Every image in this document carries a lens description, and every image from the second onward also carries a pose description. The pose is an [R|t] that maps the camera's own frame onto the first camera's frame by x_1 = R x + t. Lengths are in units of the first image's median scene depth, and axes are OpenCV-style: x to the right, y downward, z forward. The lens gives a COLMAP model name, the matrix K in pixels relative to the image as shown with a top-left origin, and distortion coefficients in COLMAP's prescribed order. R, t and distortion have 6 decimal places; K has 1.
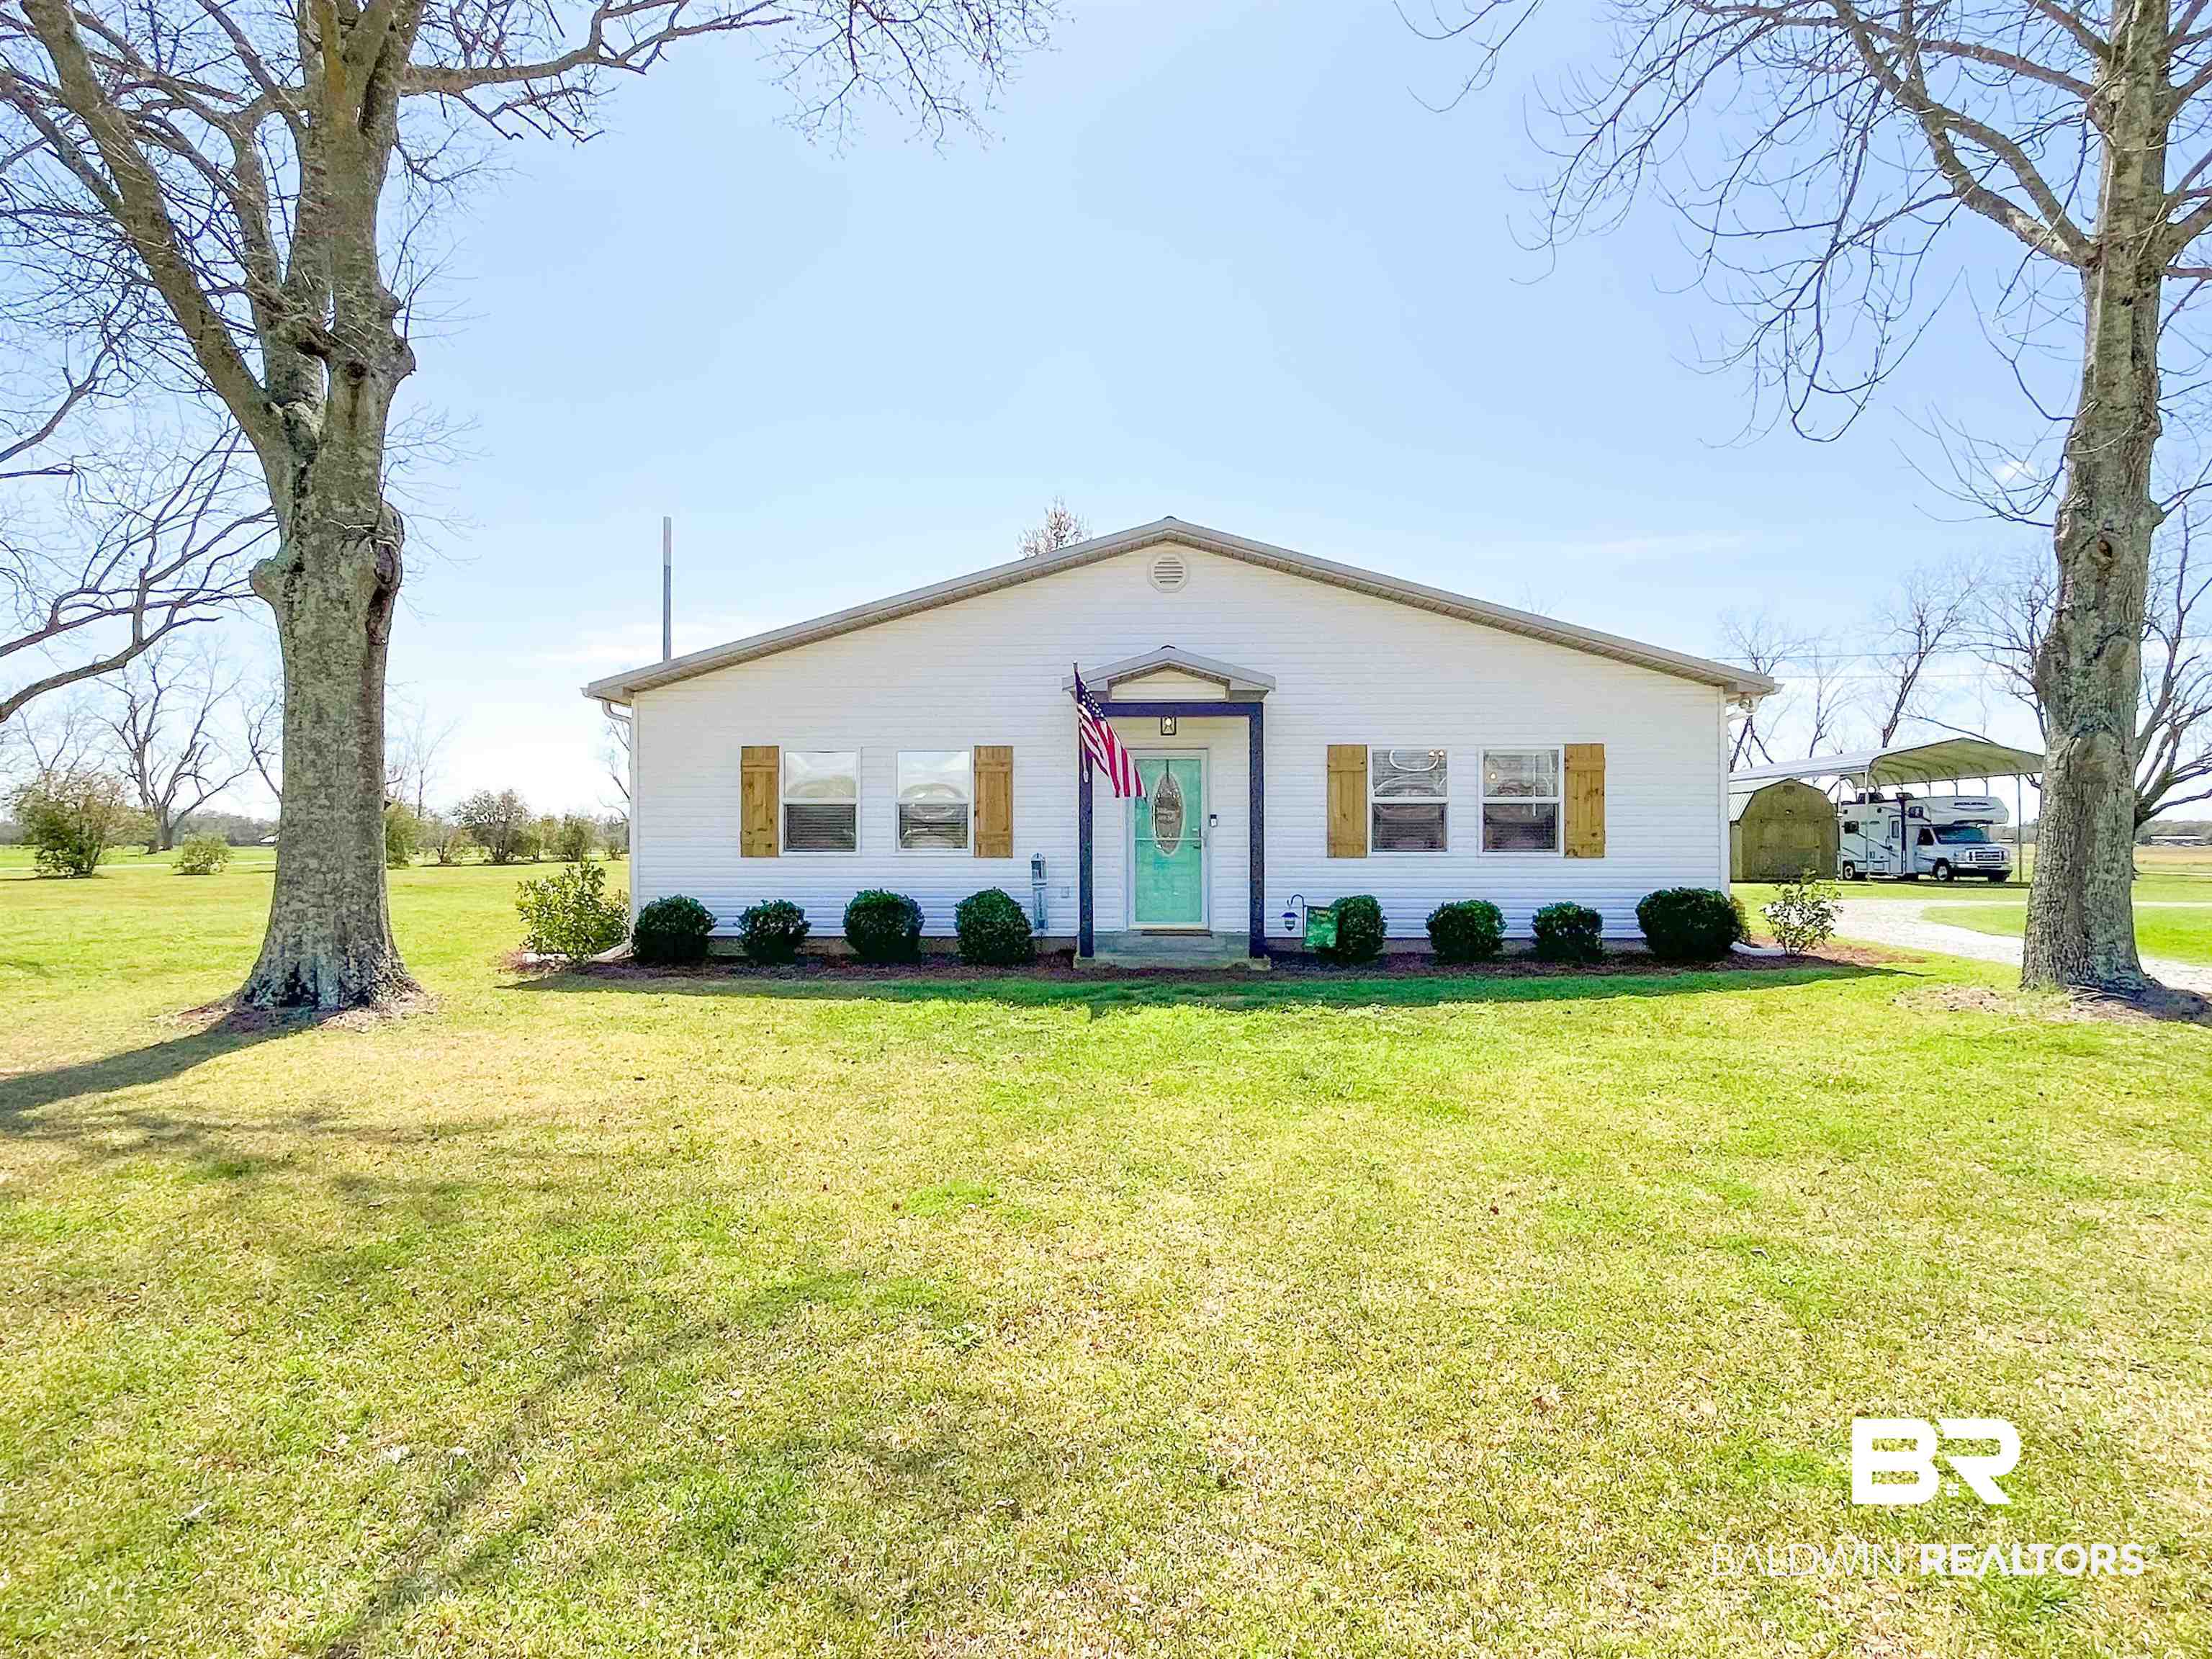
lens RADIAL K [[1231.0, 0, 1110.4], [0, 1231.0, 833.4], [0, 0, 1]] dist [0.001329, 0.000803]
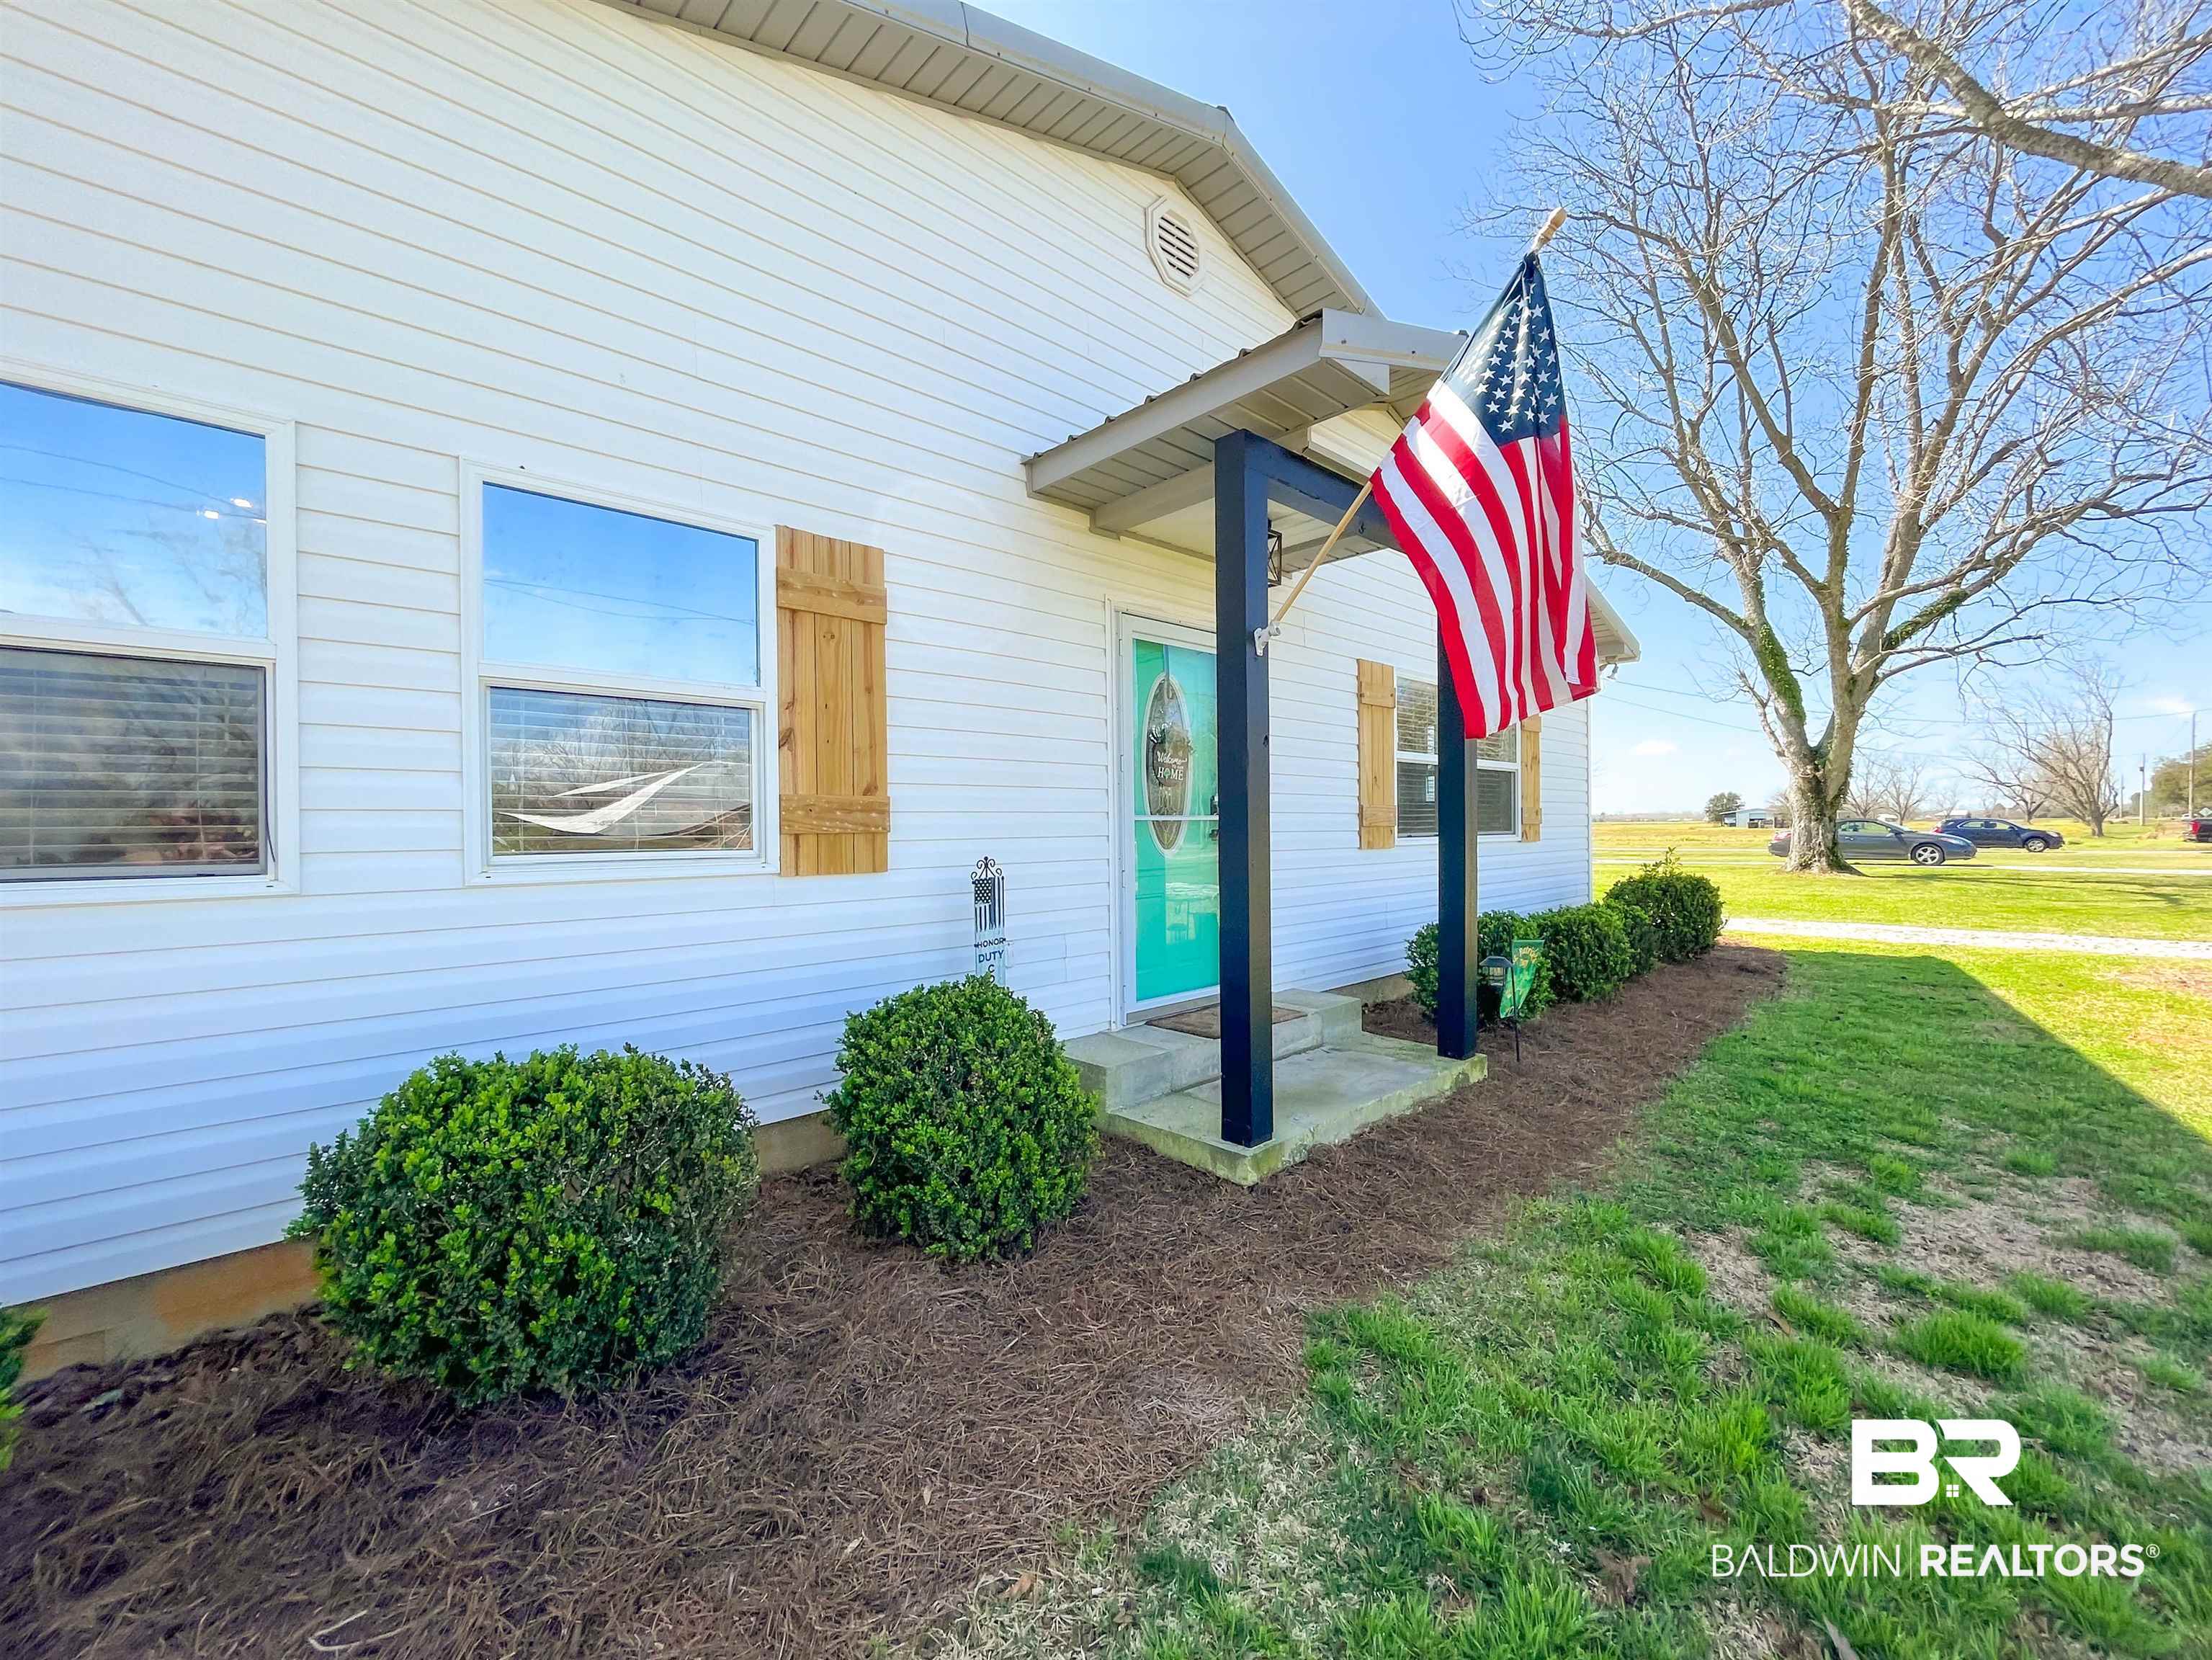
lens RADIAL K [[897.0, 0, 1093.4], [0, 897.0, 831.2], [0, 0, 1]] dist [-0.002671, -0.000405]
pose [[0.694146, -0.010855, 0.719753, -0.224808], [0.005409, 0.999937, 0.009864, 0.006265], [-0.719814, -0.002953, 0.694160, 0.793686]]
